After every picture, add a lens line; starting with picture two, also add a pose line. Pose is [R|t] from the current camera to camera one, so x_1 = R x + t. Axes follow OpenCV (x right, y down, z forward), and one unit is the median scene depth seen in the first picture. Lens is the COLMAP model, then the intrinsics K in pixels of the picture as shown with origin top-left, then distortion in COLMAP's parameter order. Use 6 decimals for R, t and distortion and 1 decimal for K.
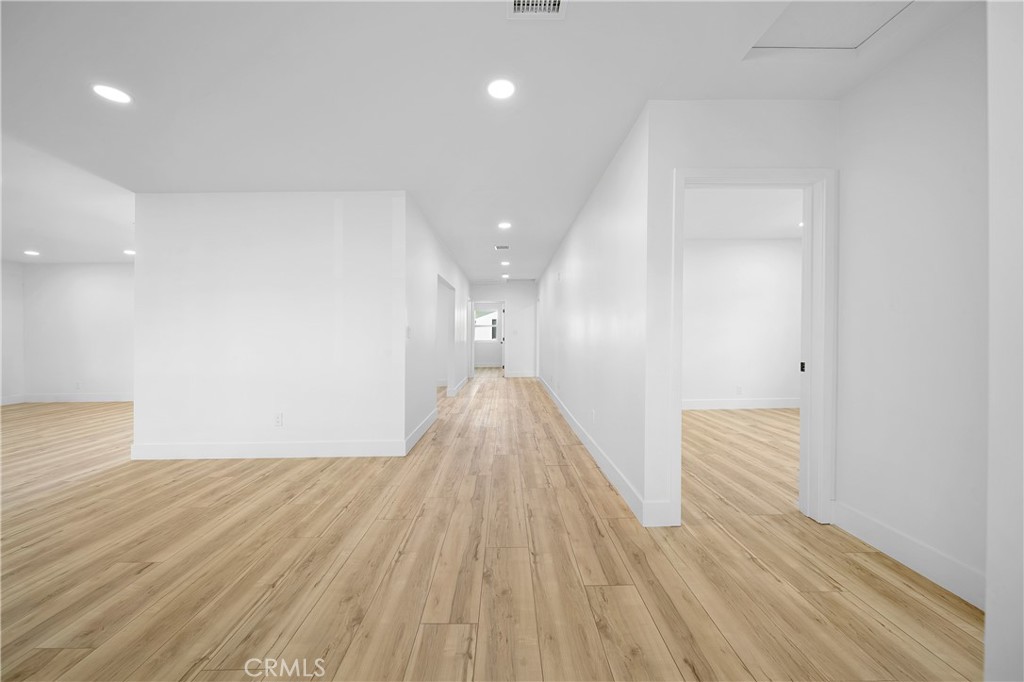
lens RADIAL K [[358.3, 0, 513.2], [0, 358.3, 334.1], [0, 0, 1]] dist [-0.000759, -0.000151]
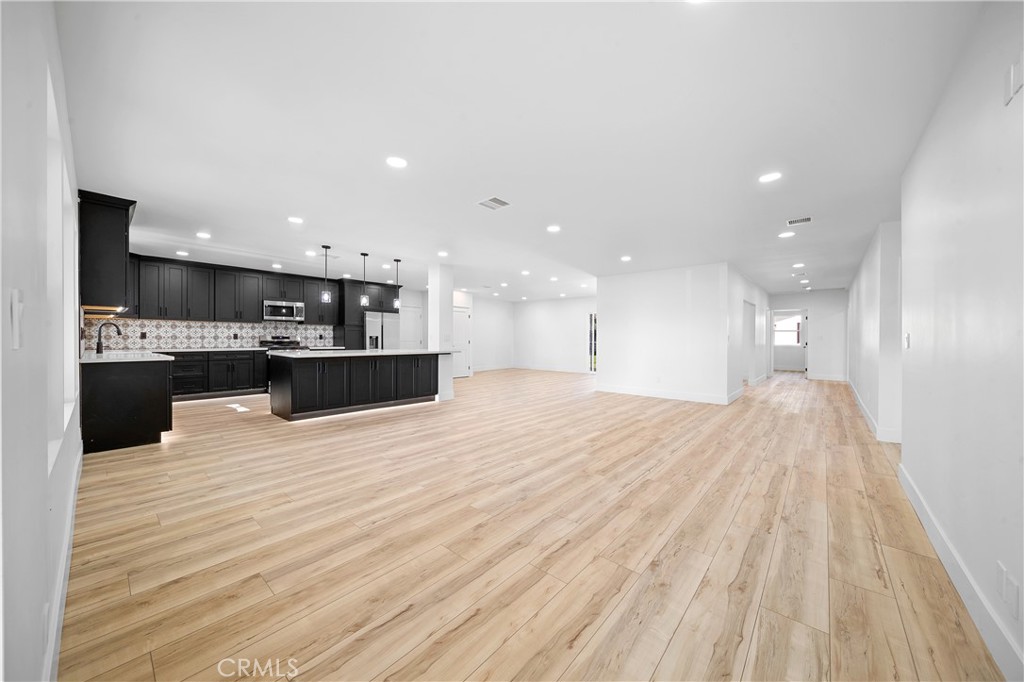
lens RADIAL K [[358.3, 0, 514.6], [0, 358.3, 330.2], [0, 0, 1]] dist [-0.000759, -0.000151]
pose [[0.741181, -0.000807, -0.671304, 0.053100], [-0.010555, 0.999862, -0.012856, -0.005280], [0.671222, 0.016614, 0.741070, -0.465294]]
